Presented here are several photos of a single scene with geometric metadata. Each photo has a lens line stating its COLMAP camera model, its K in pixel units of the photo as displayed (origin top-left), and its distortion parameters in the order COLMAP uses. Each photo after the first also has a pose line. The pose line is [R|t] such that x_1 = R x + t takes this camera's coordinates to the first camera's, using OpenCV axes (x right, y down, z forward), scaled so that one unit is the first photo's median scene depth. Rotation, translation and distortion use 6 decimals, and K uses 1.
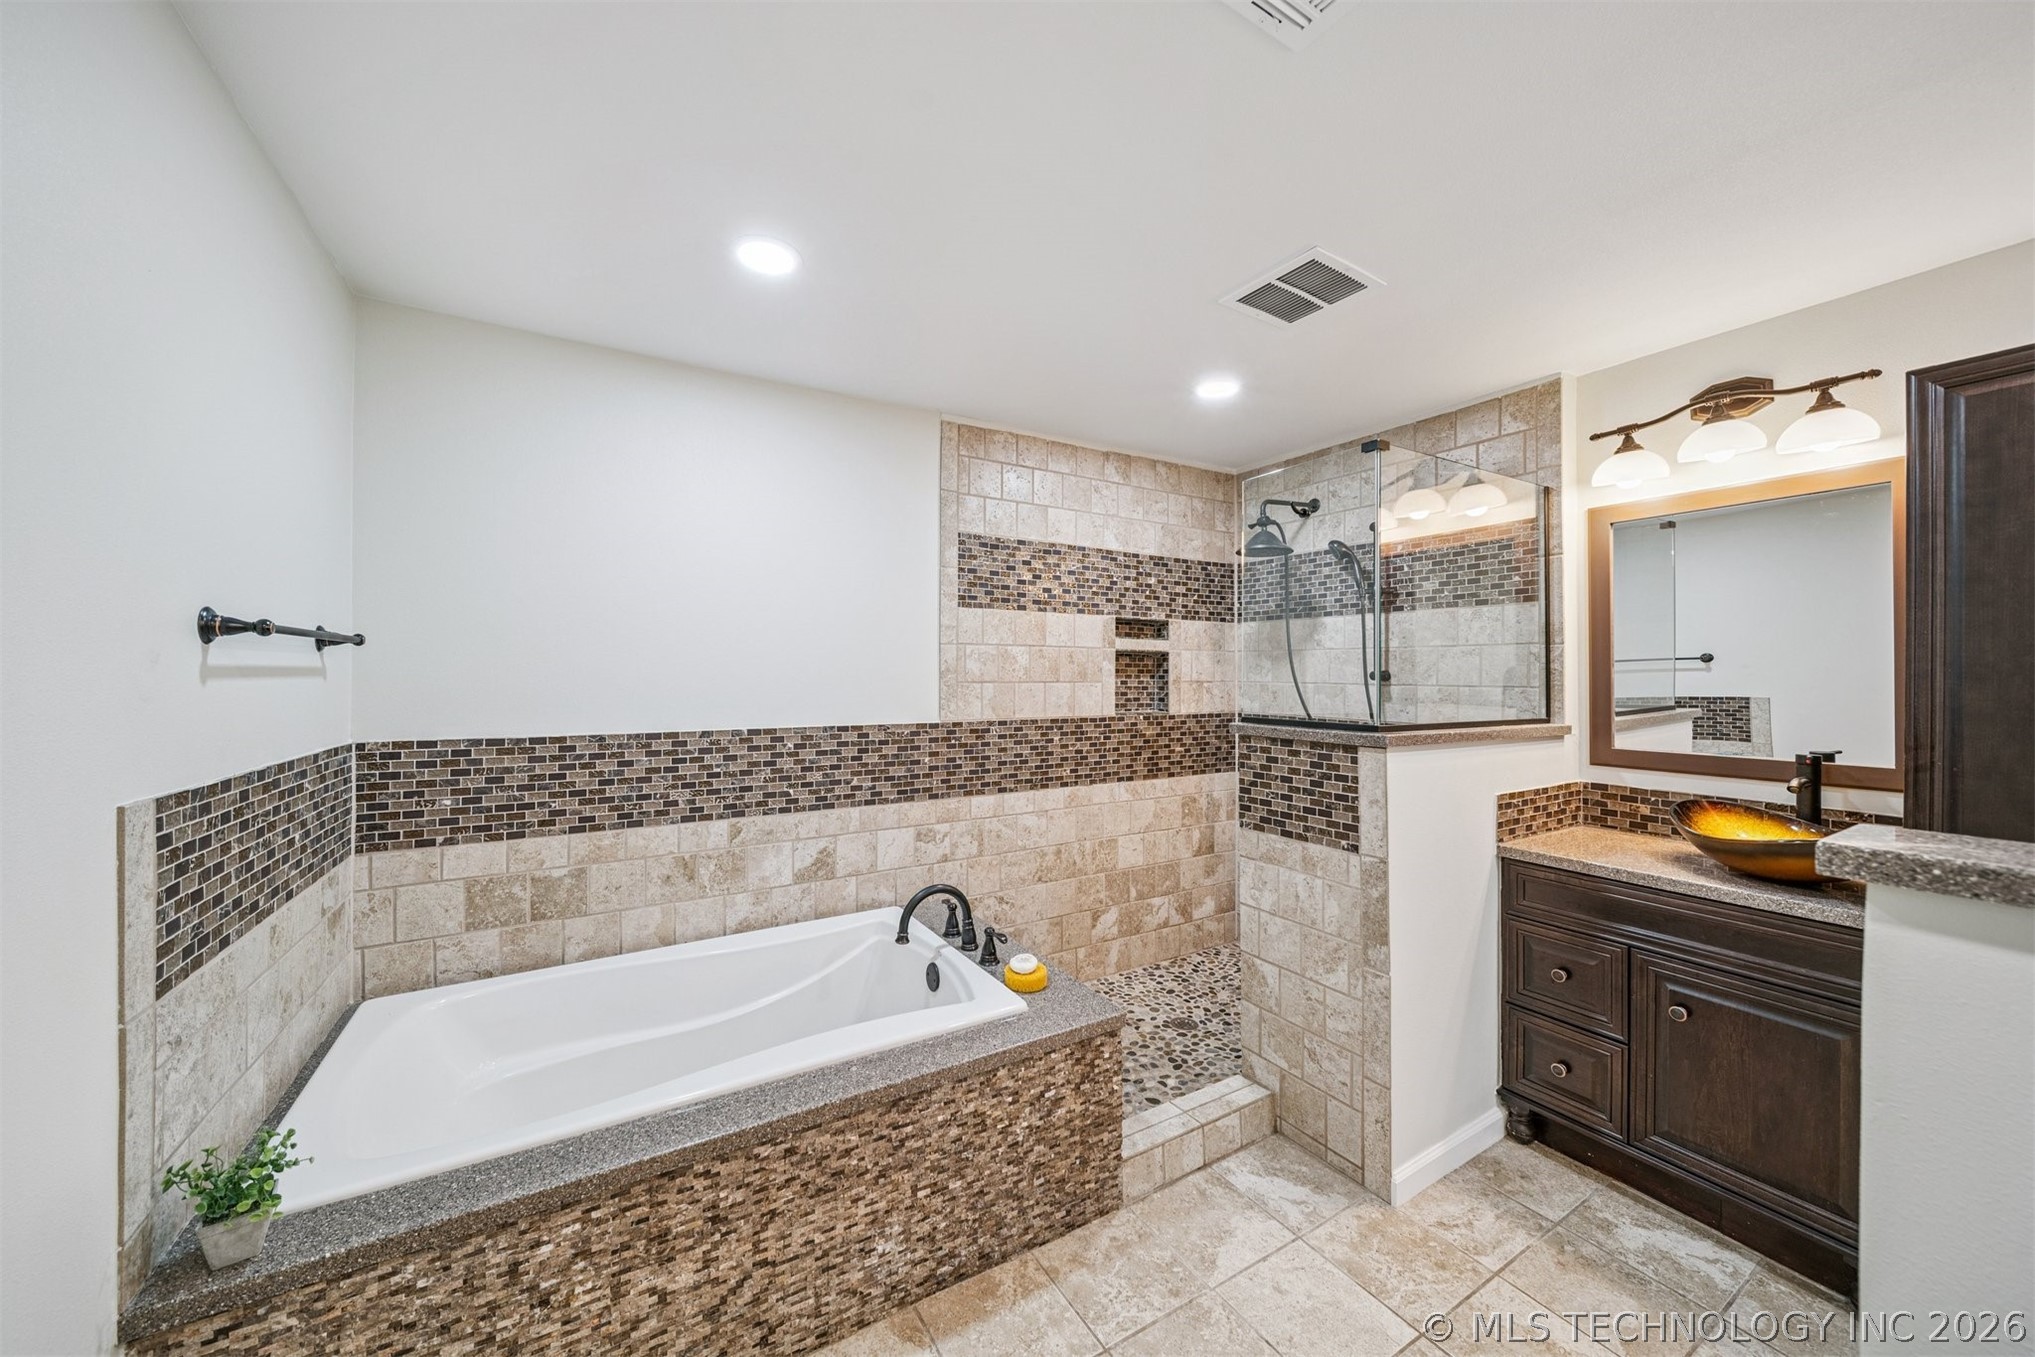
lens RADIAL K [[707.9, 0, 1005.3], [0, 707.9, 677.7], [0, 0, 1]] dist [-0.002833, -0.000706]
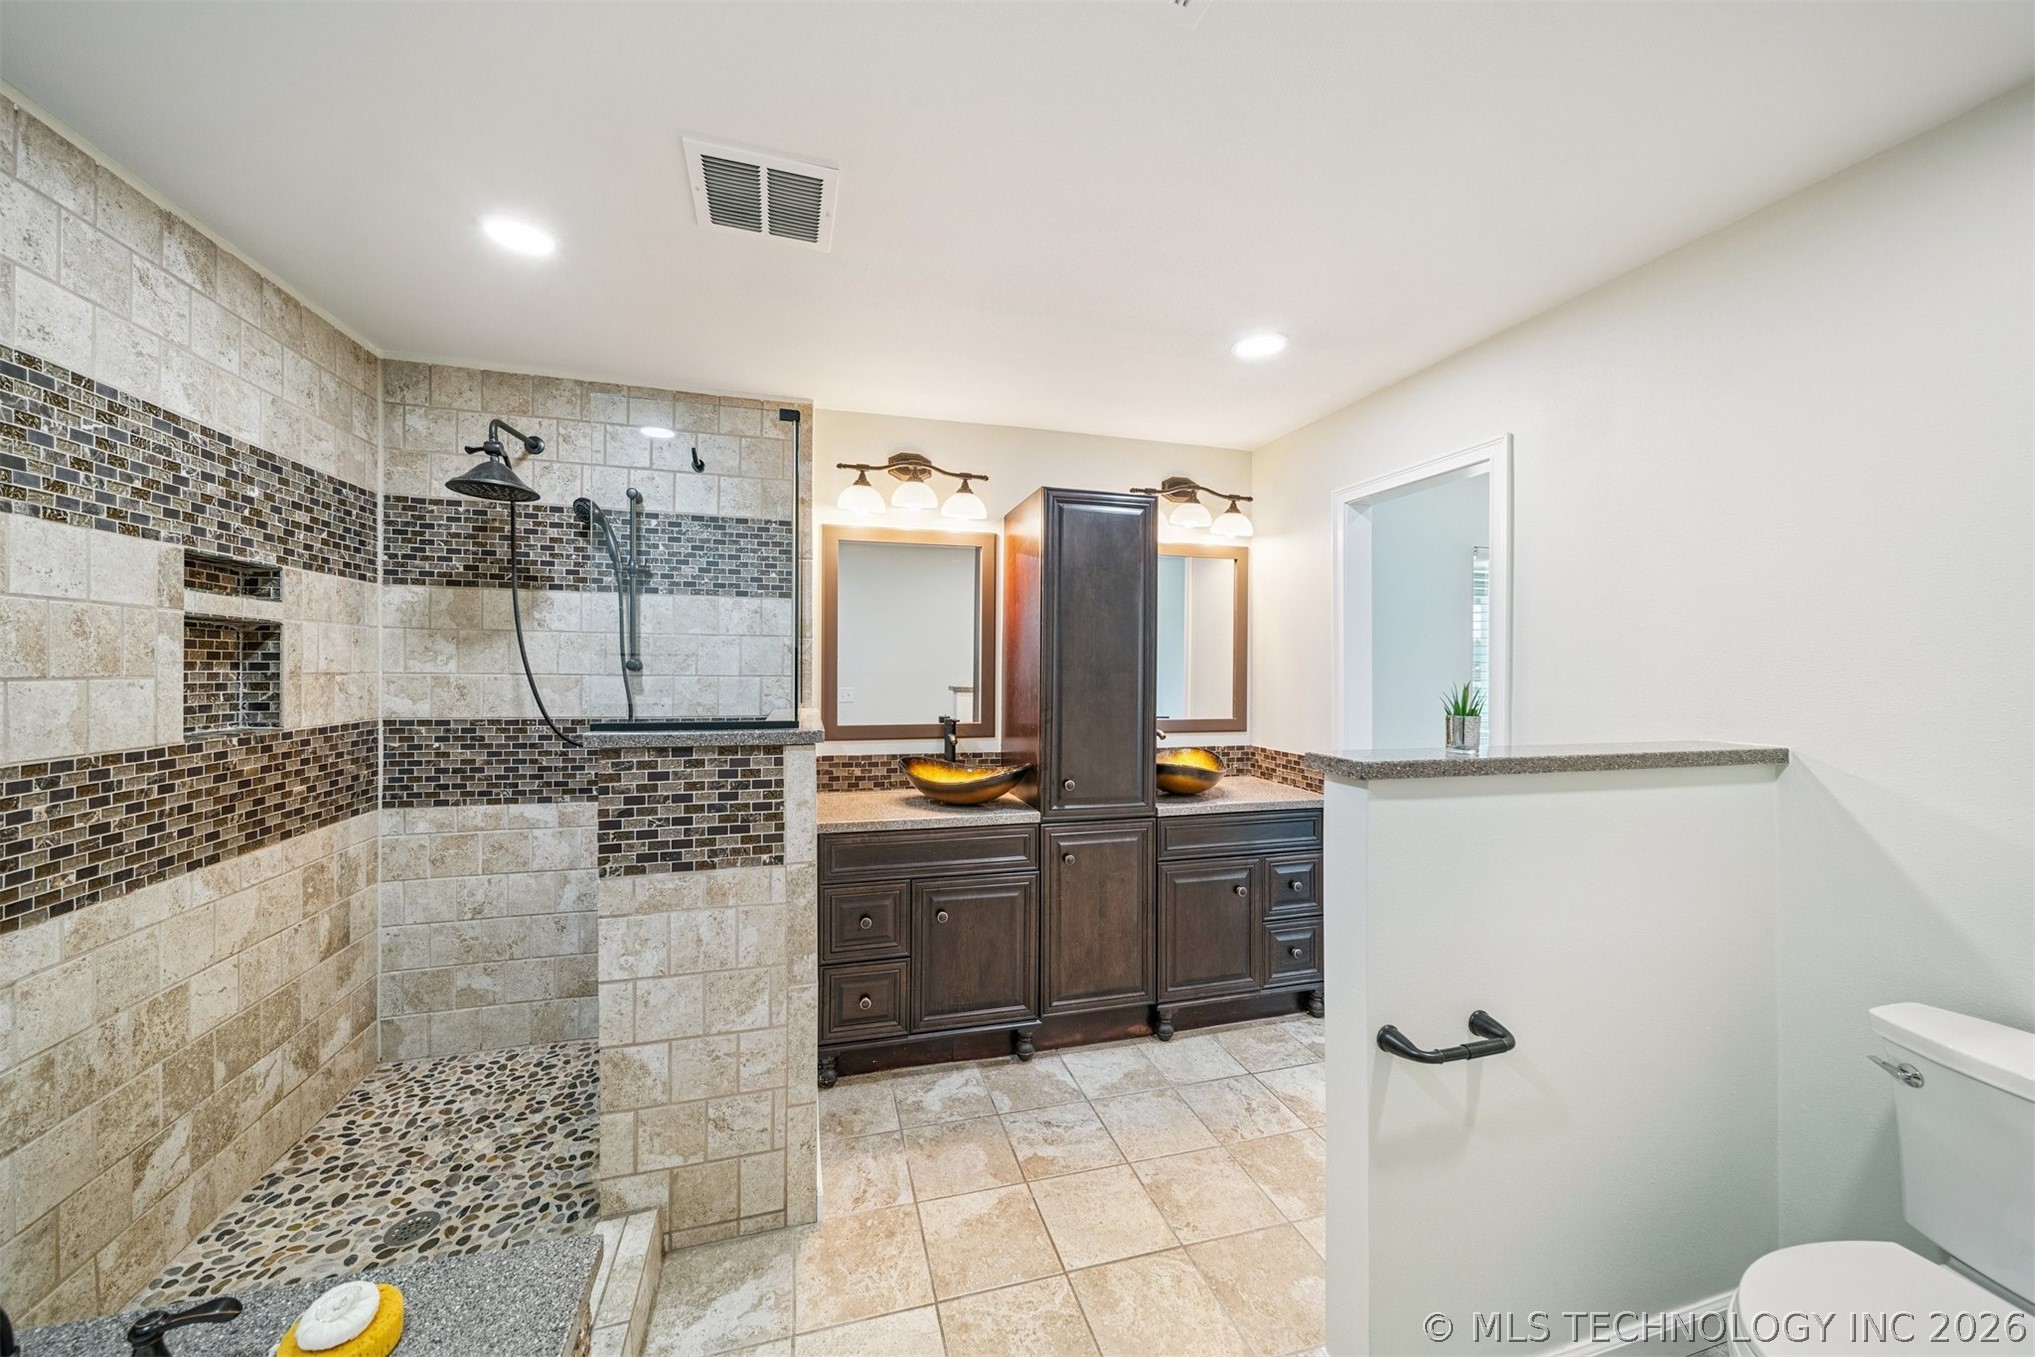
lens RADIAL K [[707.9, 0, 1004.2], [0, 707.9, 670.5], [0, 0, 1]] dist [-0.002833, -0.000706]
pose [[0.260844, -0.006989, 0.965356, -0.189277], [-0.001536, 0.999970, 0.007655, -0.003287], [-0.965380, -0.003480, 0.260825, 0.318408]]
